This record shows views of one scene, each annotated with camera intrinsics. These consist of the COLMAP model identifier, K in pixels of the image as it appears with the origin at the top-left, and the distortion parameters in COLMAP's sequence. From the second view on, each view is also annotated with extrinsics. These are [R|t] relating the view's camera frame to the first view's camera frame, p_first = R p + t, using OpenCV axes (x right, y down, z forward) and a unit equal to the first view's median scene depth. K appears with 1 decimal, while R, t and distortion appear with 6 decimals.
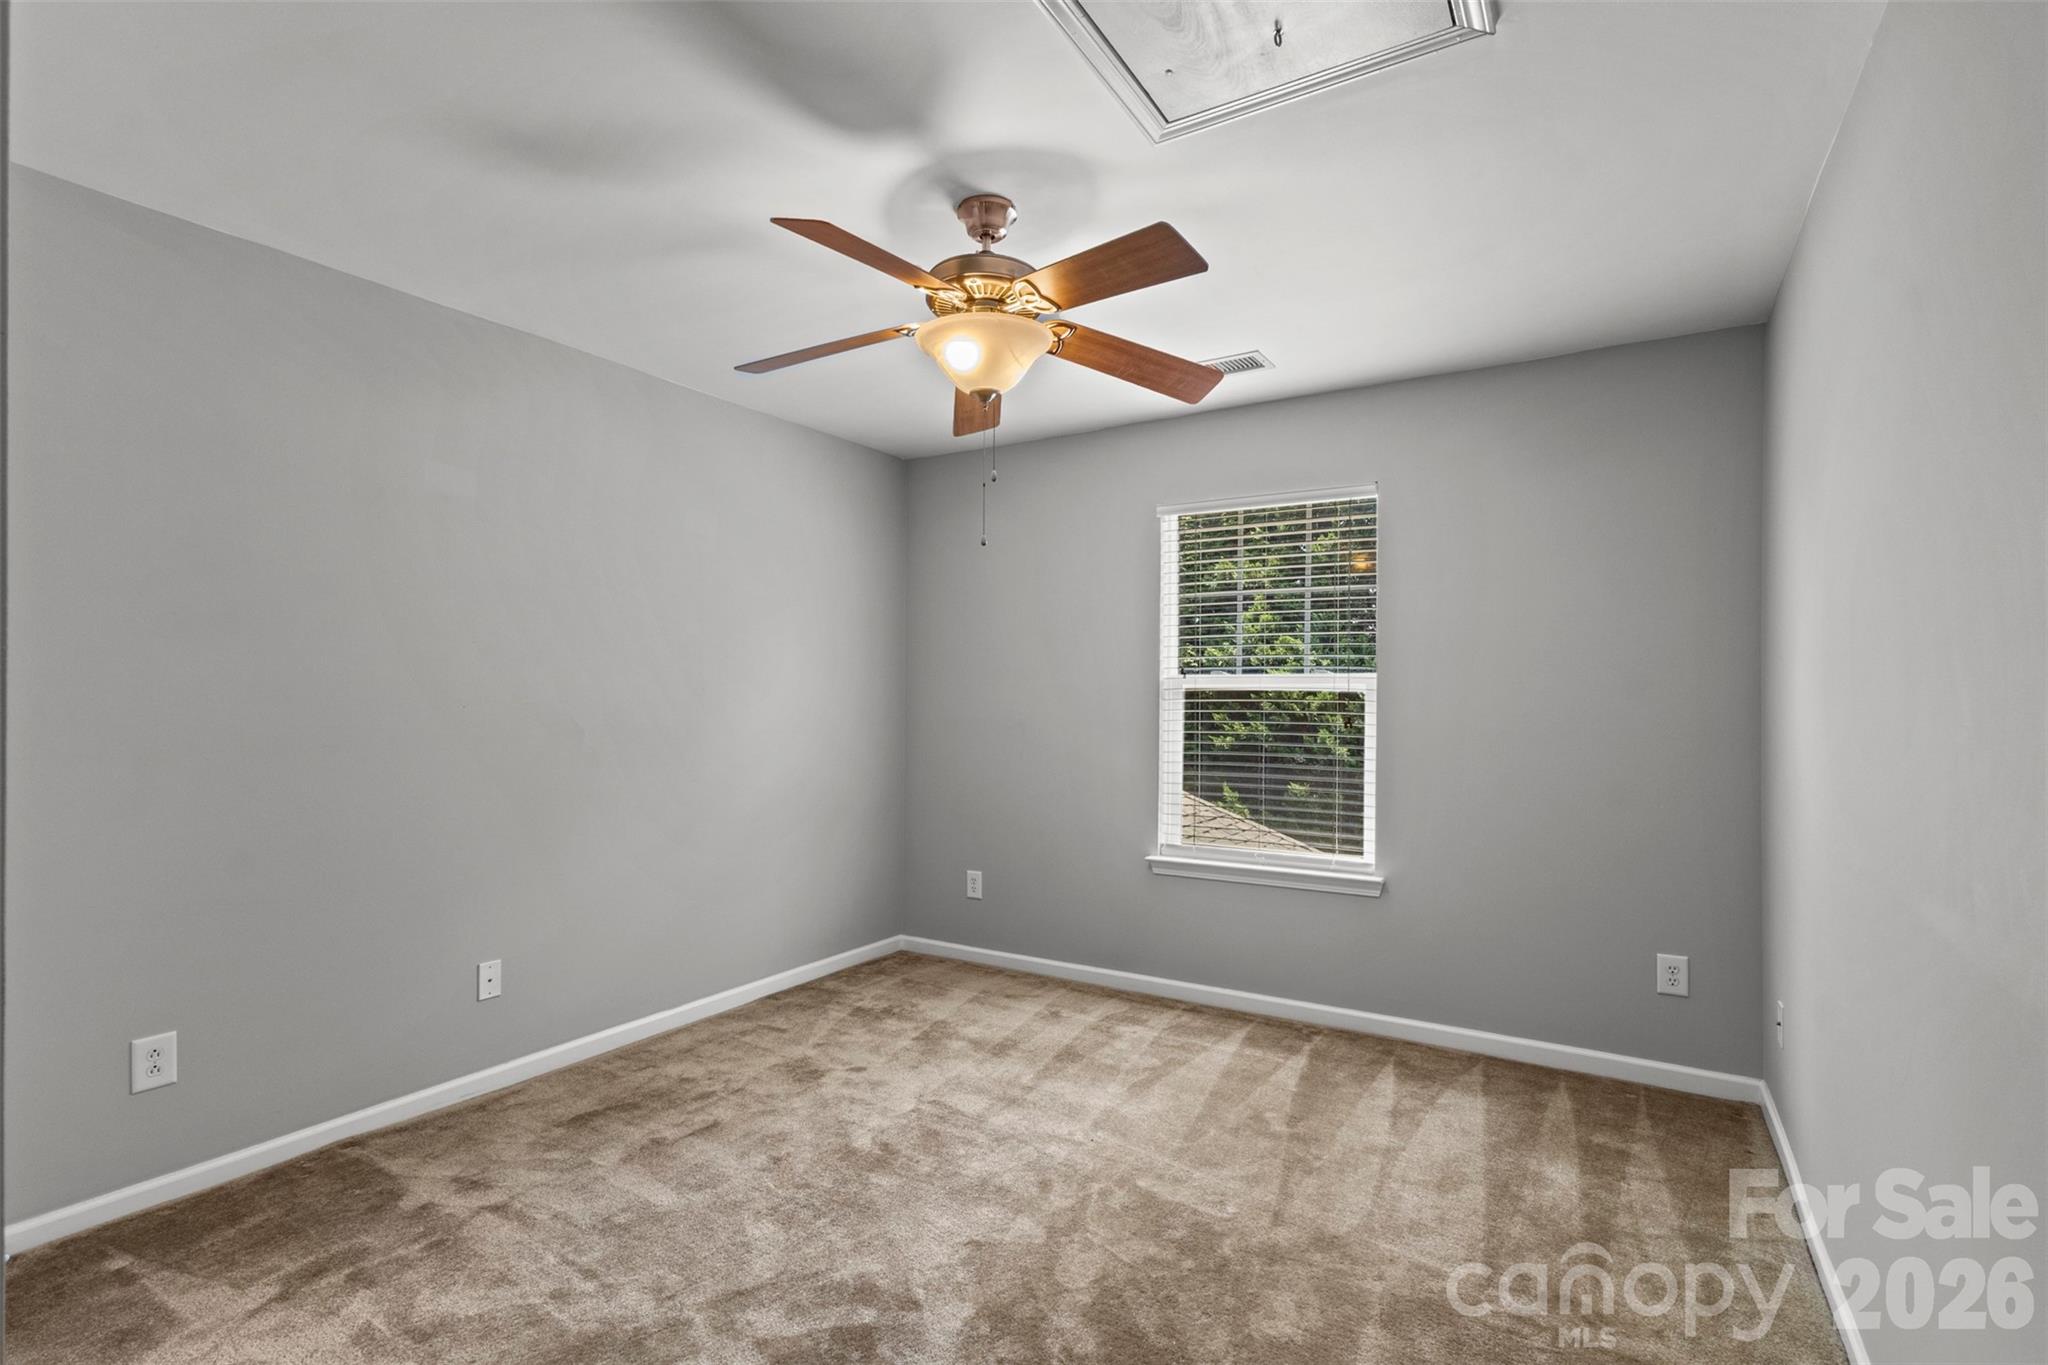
lens RADIAL K [[951.7, 0, 1020.3], [0, 951.7, 694.9], [0, 0, 1]] dist [0.008946, -0.000366]
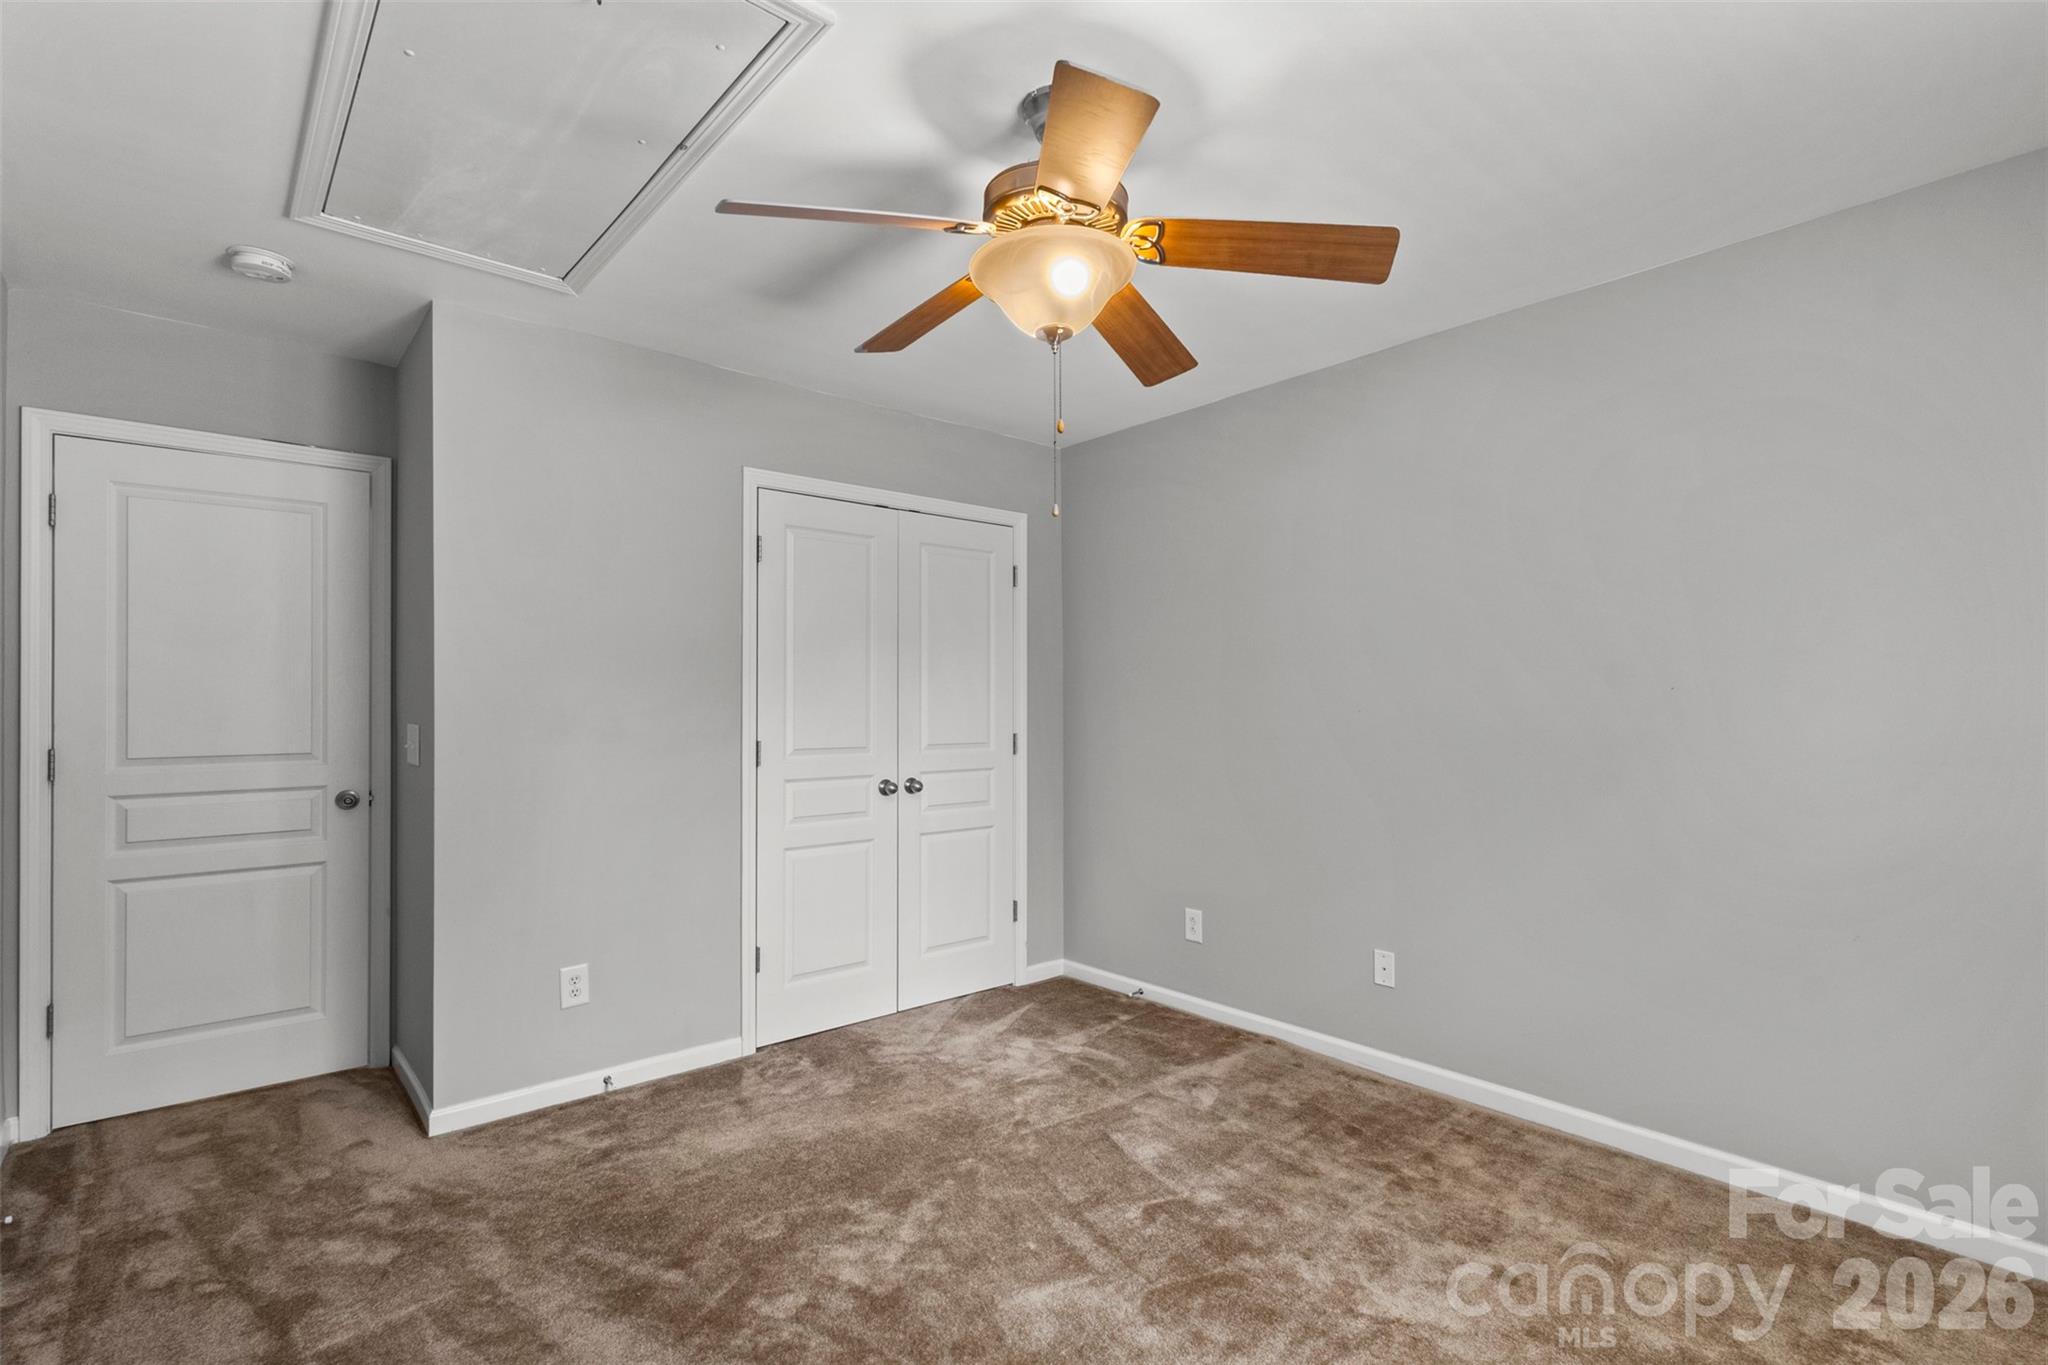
lens RADIAL K [[951.7, 0, 1020.4], [0, 951.7, 691.0], [0, 0, 1]] dist [0.008946, -0.000366]
pose [[-0.307412, -0.023738, -0.951280, 0.617085], [0.008200, 0.999586, -0.027594, 0.018804], [0.951541, -0.016283, -0.307090, 1.010102]]
